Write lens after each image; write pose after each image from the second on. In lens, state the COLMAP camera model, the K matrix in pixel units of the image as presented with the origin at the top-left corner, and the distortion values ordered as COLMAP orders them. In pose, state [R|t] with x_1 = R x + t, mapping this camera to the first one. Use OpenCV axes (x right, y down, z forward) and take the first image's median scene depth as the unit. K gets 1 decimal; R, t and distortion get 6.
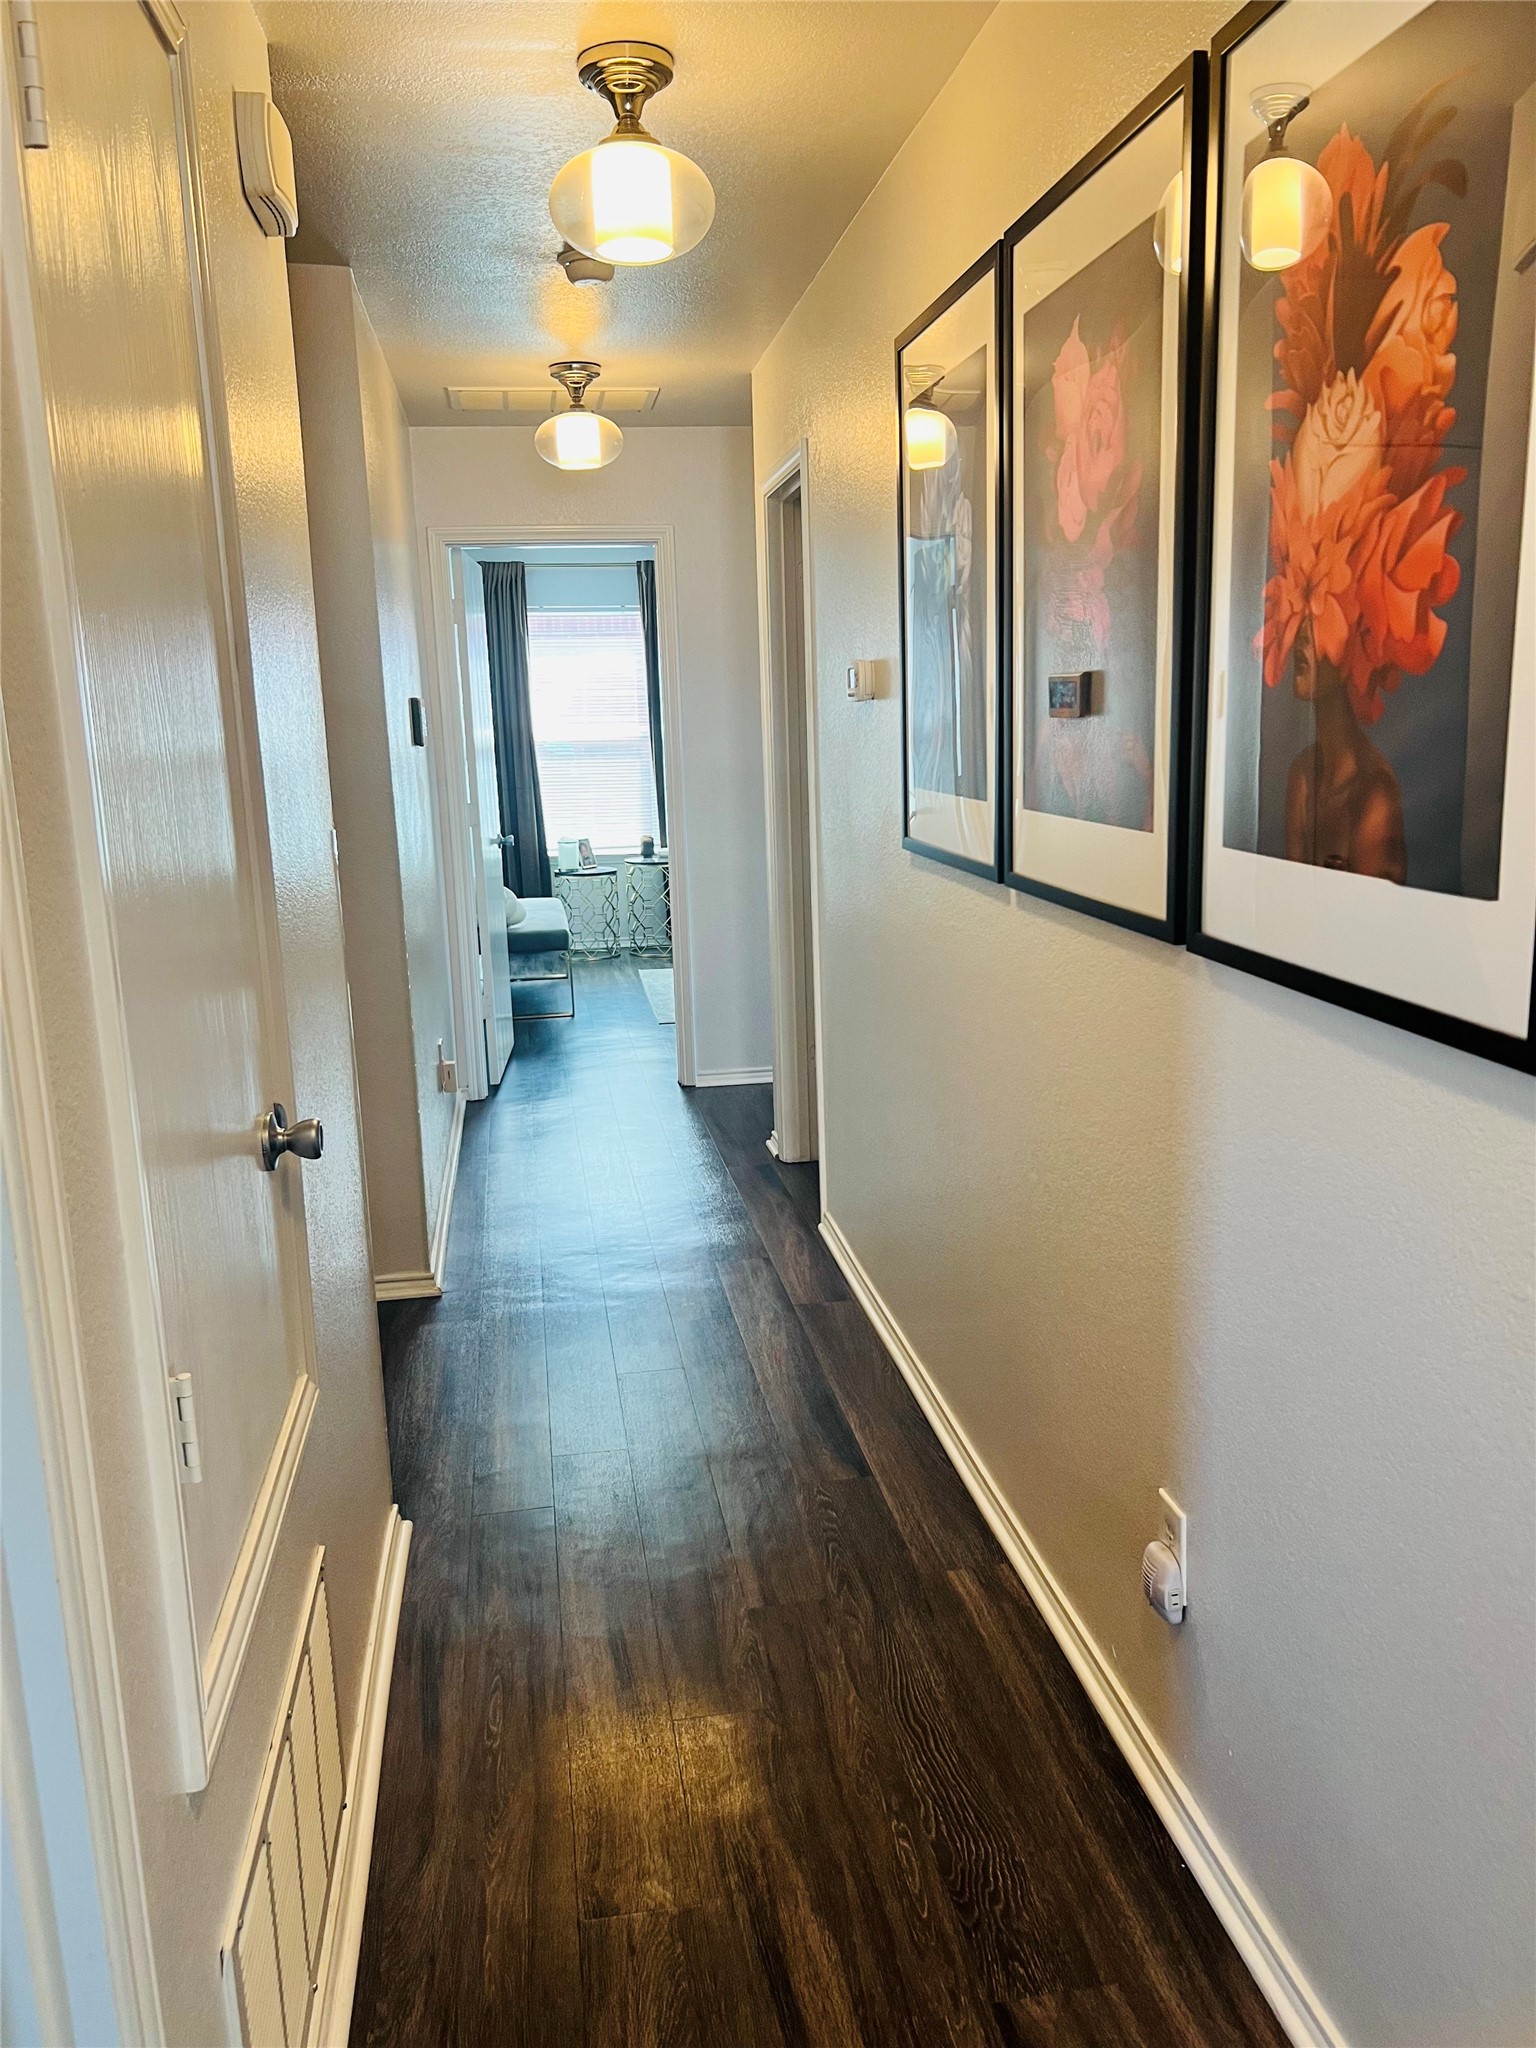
lens RADIAL K [[1551.9, 0, 767.9], [0, 1551.9, 1029.1], [0, 0, 1]] dist [0.037625, -0.007653]
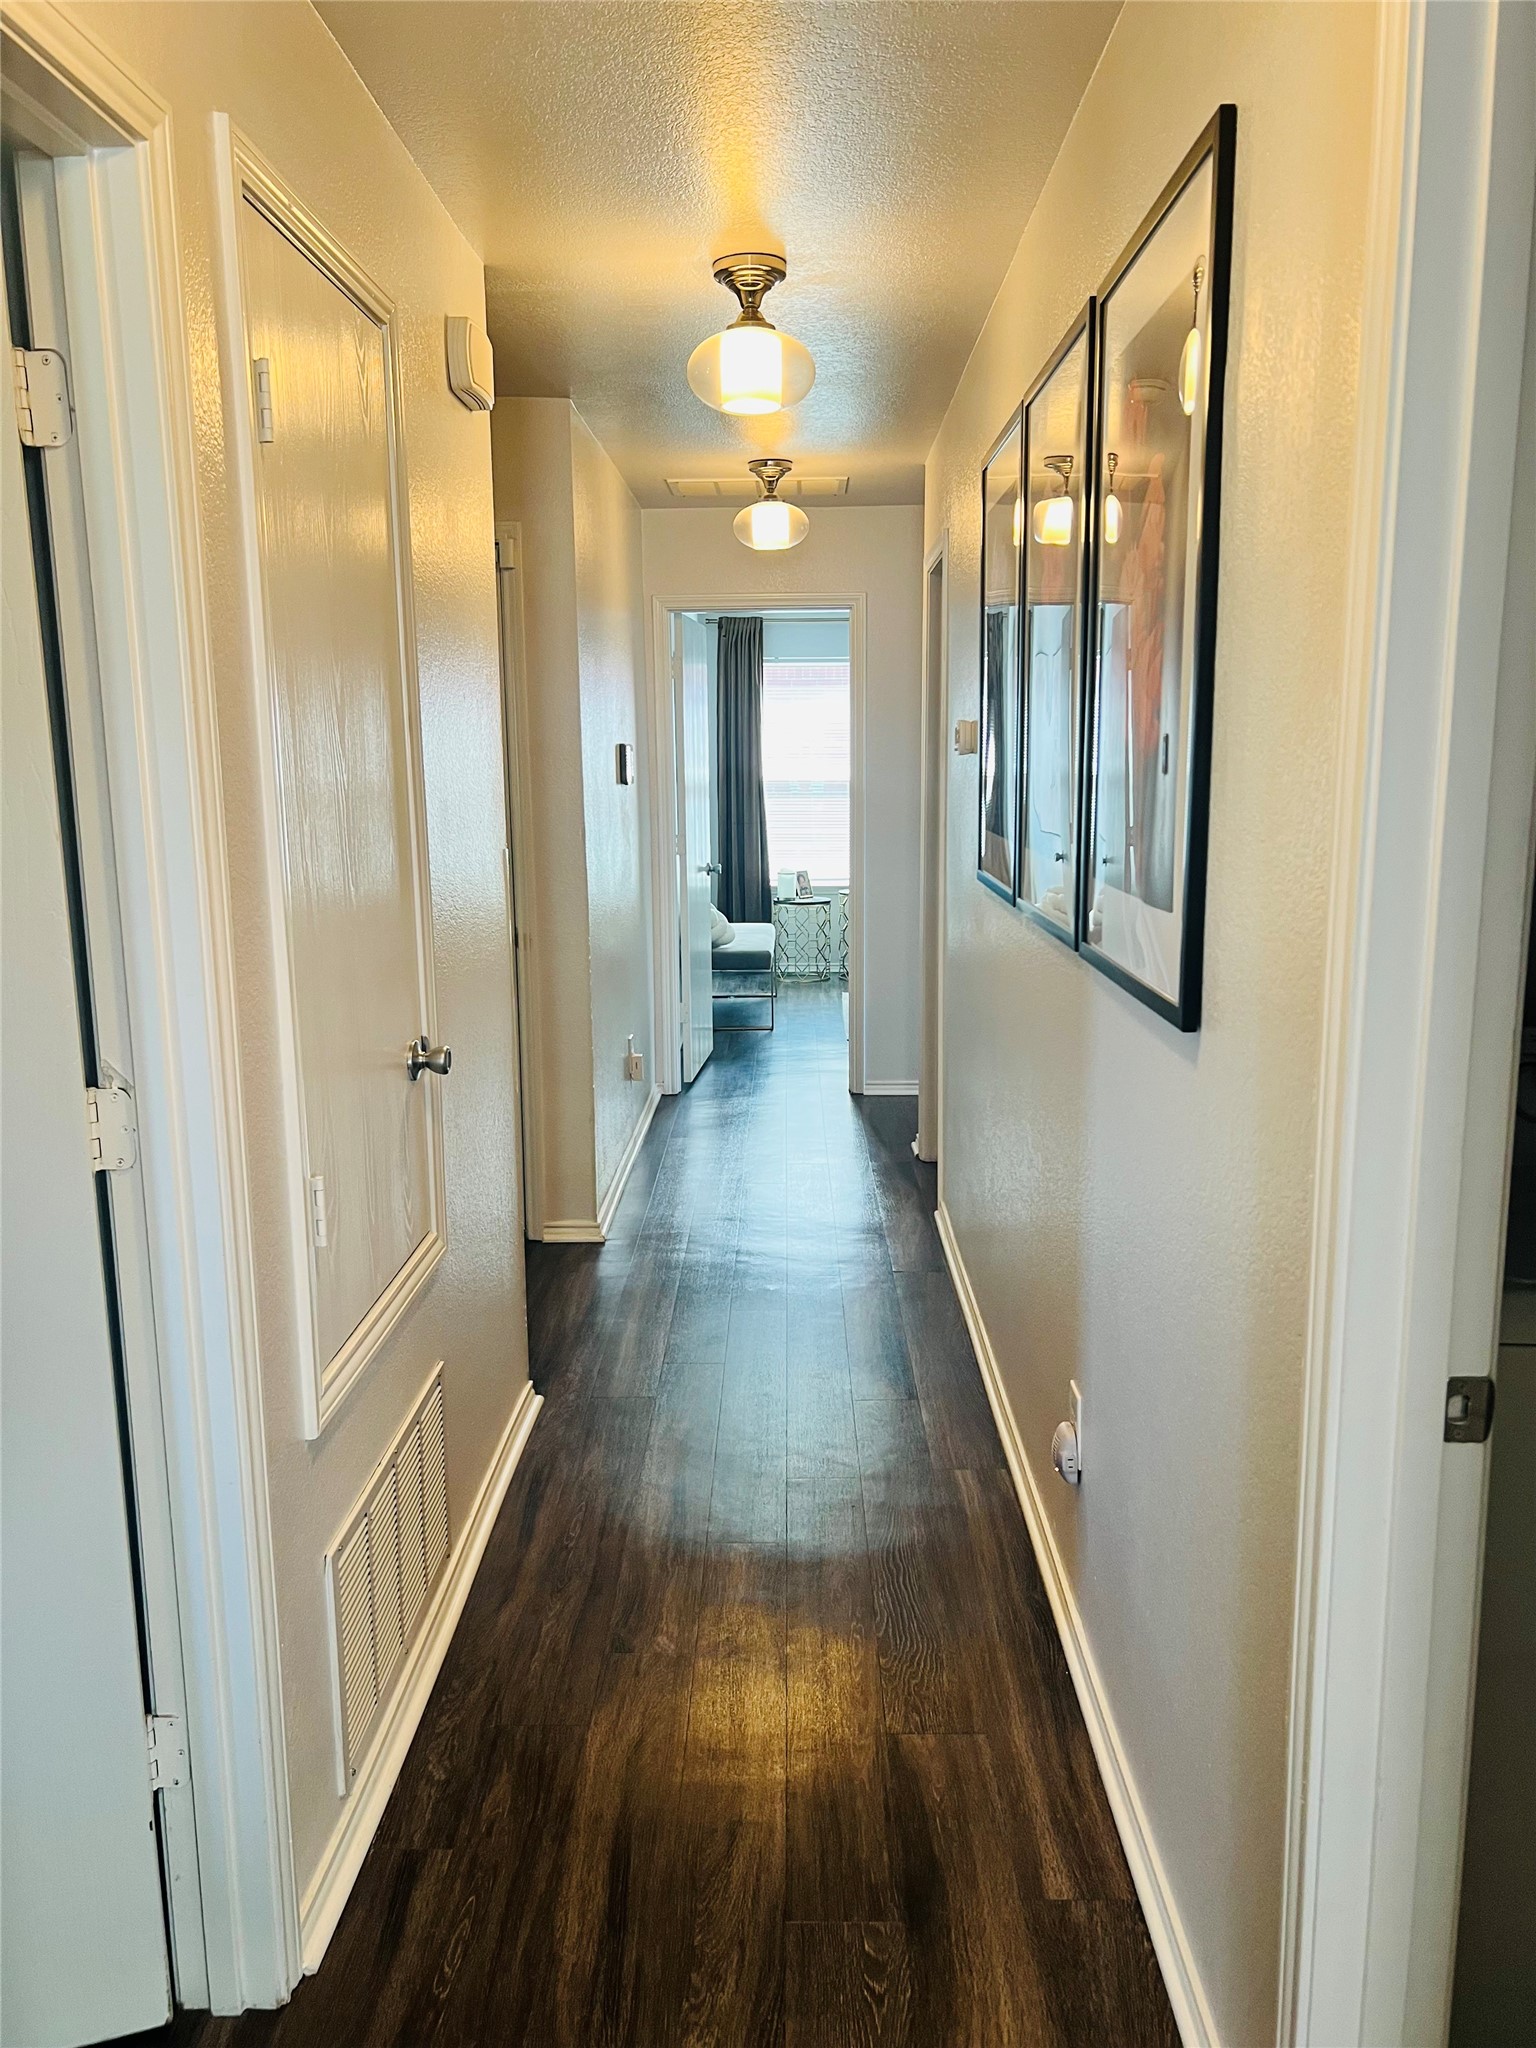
lens RADIAL K [[1551.5, 0, 771.8], [0, 1551.5, 1029.7], [0, 0, 1]] dist [0.113433, -0.183104]
pose [[0.984306, 0.050655, -0.169042, 0.098128], [-0.054709, 0.998314, -0.019409, 0.021428], [0.167773, 0.028352, 0.985418, -0.143877]]
